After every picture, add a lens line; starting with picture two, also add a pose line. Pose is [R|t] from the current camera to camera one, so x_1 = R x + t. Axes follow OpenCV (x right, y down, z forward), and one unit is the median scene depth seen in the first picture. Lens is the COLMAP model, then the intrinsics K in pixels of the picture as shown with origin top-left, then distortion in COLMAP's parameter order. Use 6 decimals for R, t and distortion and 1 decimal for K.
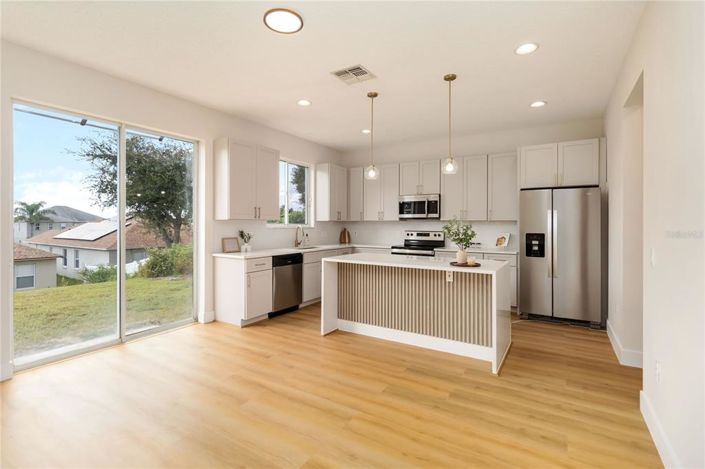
lens RADIAL K [[338.9, 0, 353.4], [0, 338.9, 218.7], [0, 0, 1]] dist [-0.002884, -0.000321]
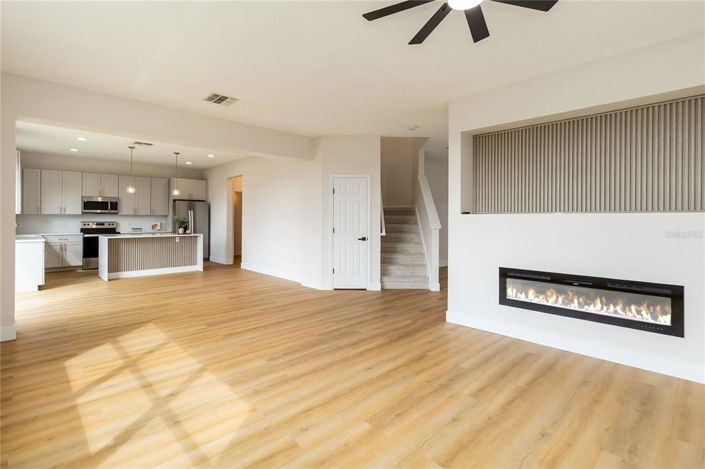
lens RADIAL K [[338.9, 0, 353.4], [0, 338.9, 218.7], [0, 0, 1]] dist [-0.002884, -0.000321]
pose [[0.256224, -0.003864, 0.966610, -1.153891], [-0.019122, 0.999776, 0.009065, -0.013181], [-0.966428, -0.020806, 0.256093, -0.532916]]
